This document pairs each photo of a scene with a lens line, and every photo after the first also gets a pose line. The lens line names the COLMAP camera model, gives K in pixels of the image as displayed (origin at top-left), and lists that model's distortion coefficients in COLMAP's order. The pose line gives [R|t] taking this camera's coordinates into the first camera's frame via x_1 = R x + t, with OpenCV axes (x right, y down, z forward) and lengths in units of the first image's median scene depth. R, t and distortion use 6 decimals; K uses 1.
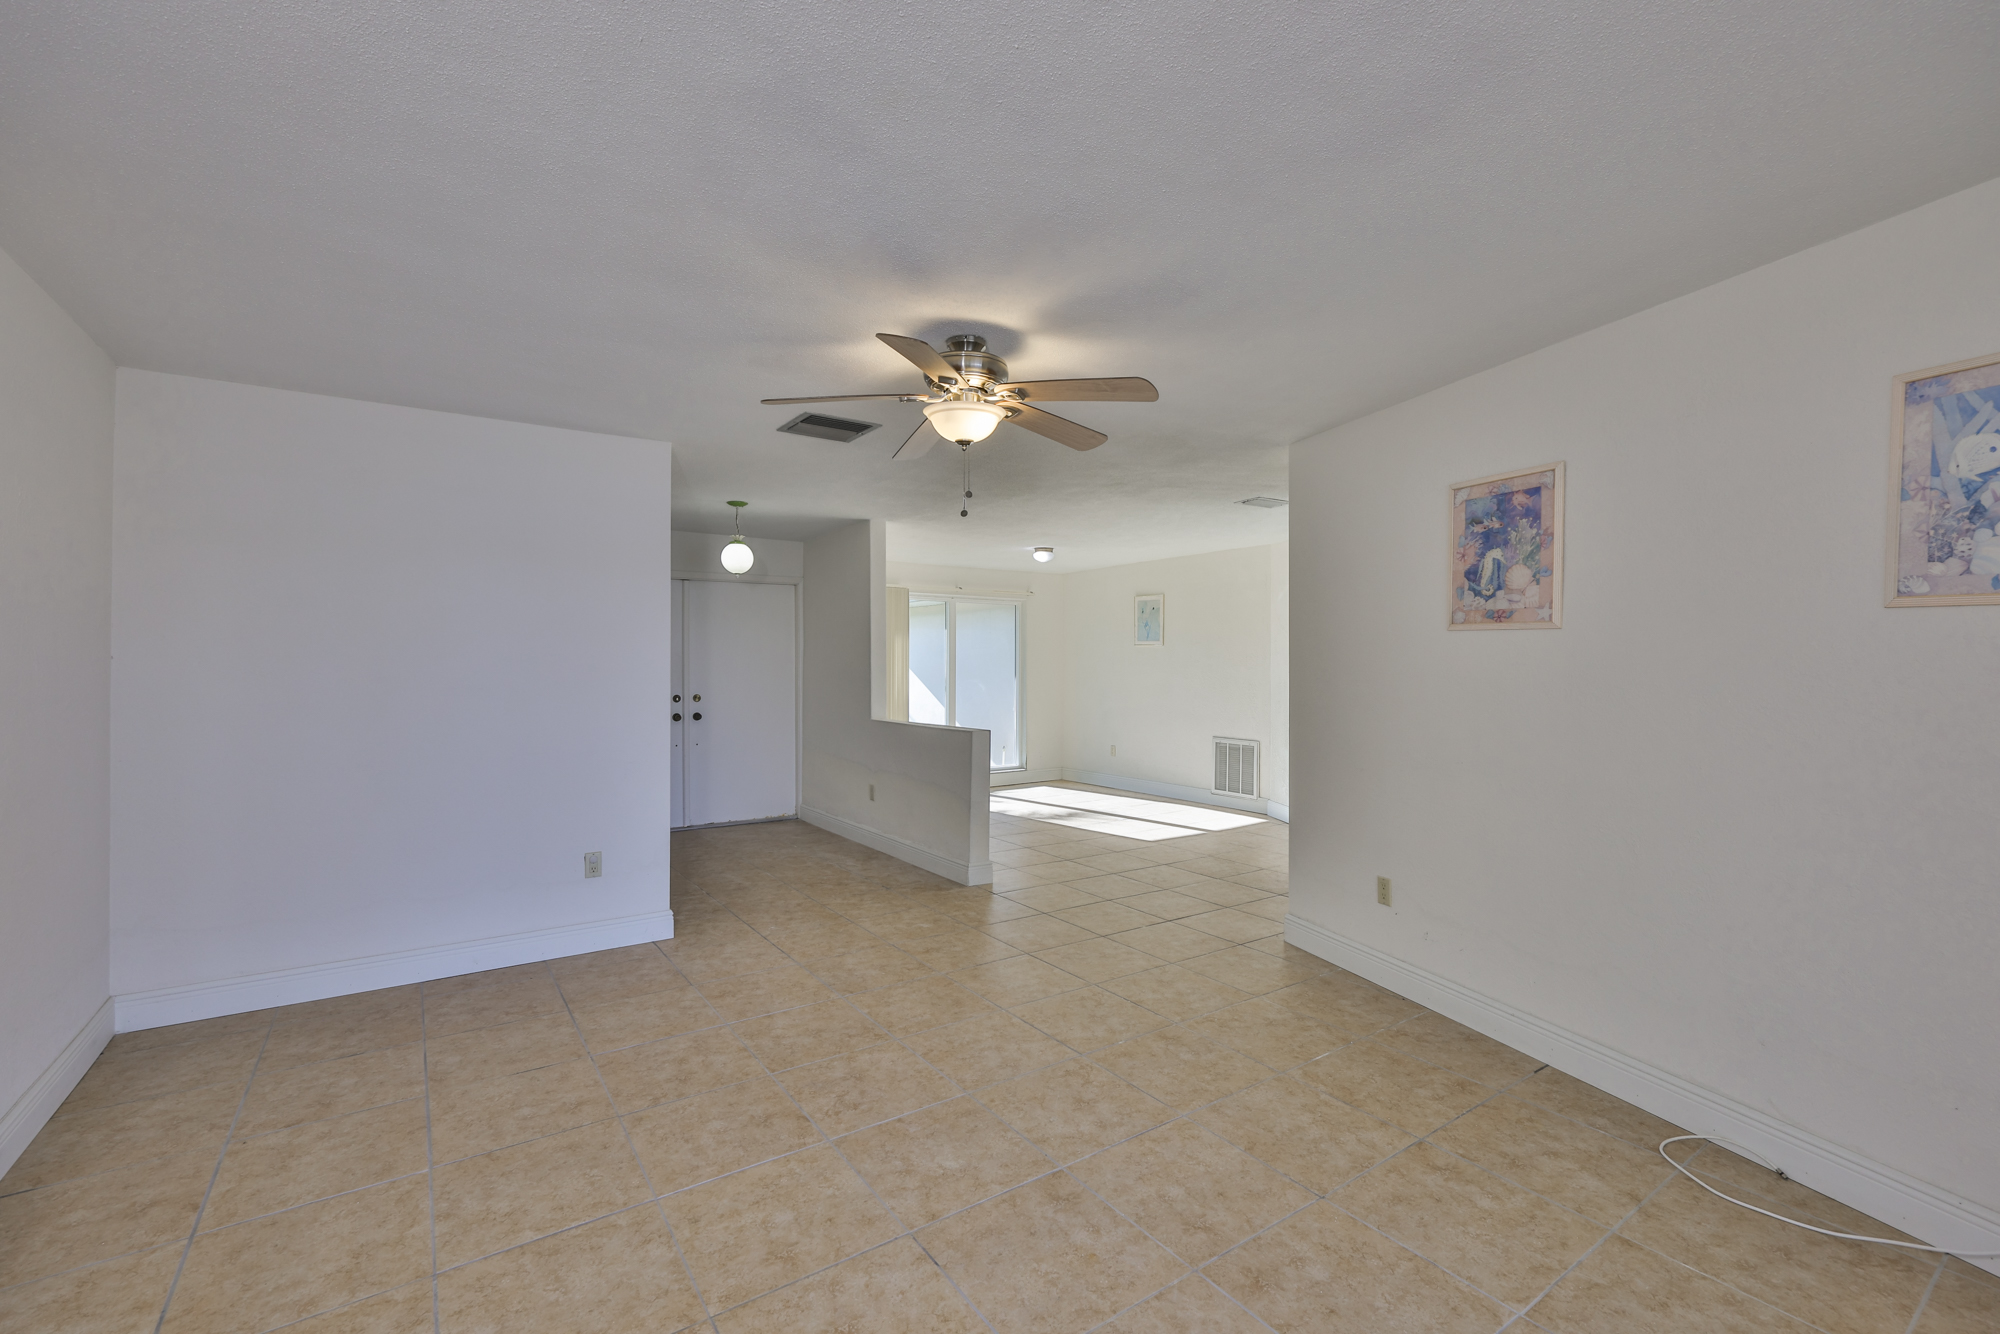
lens RADIAL K [[847.3, 0, 998.4], [0, 847.3, 656.5], [0, 0, 1]] dist [-0.007352, 0.001237]
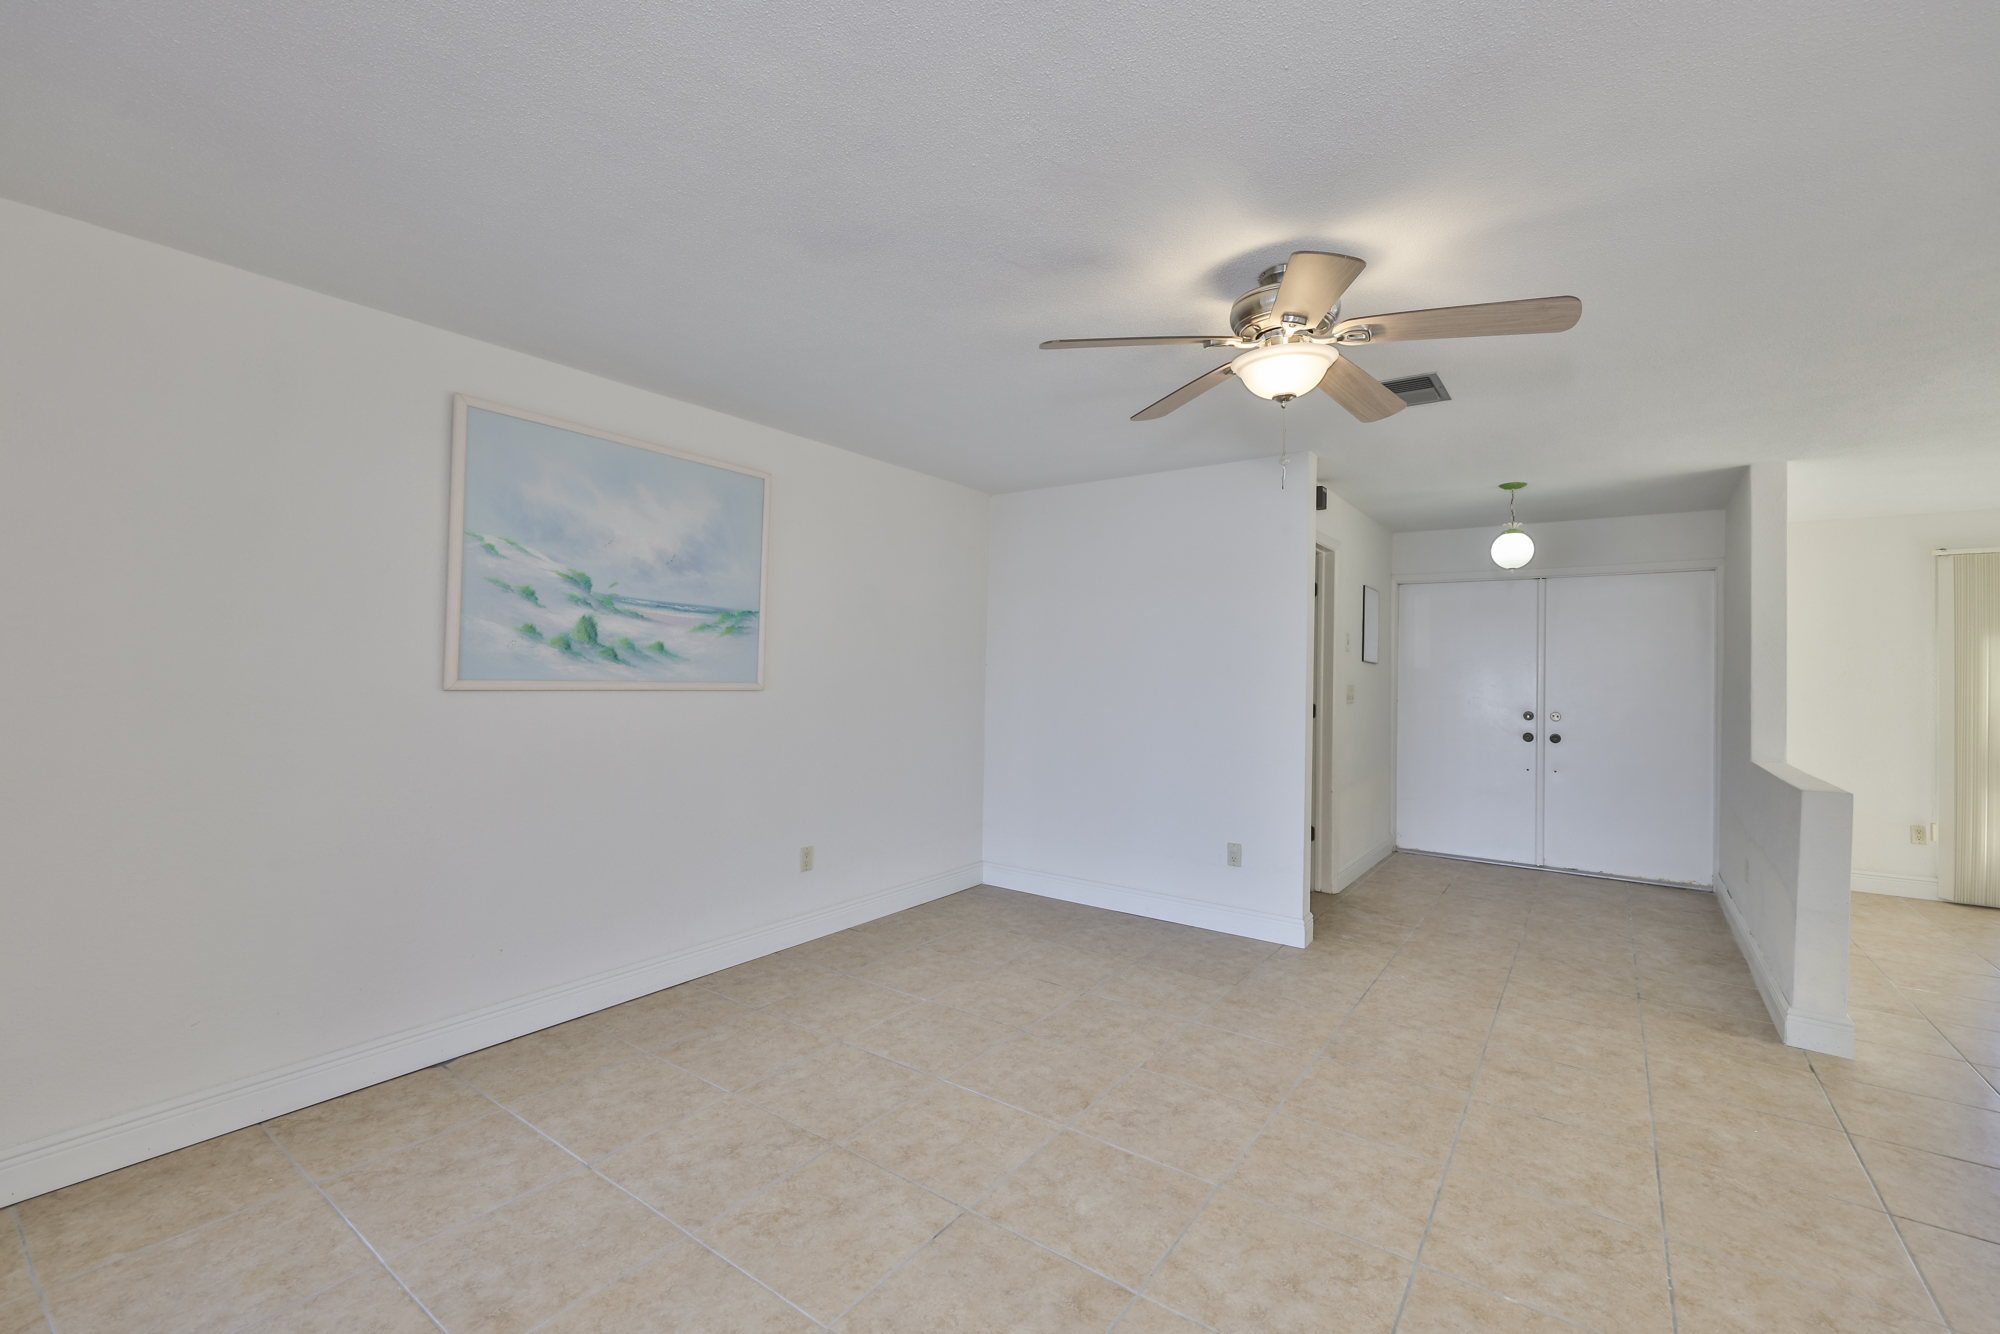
lens RADIAL K [[847.3, 0, 1001.7], [0, 847.3, 662.1], [0, 0, 1]] dist [-0.007352, 0.001237]
pose [[0.331160, -0.004817, -0.943562, 0.644067], [-0.005527, 0.999960, -0.007045, 0.008077], [0.943558, 0.007548, 0.331120, 0.493533]]
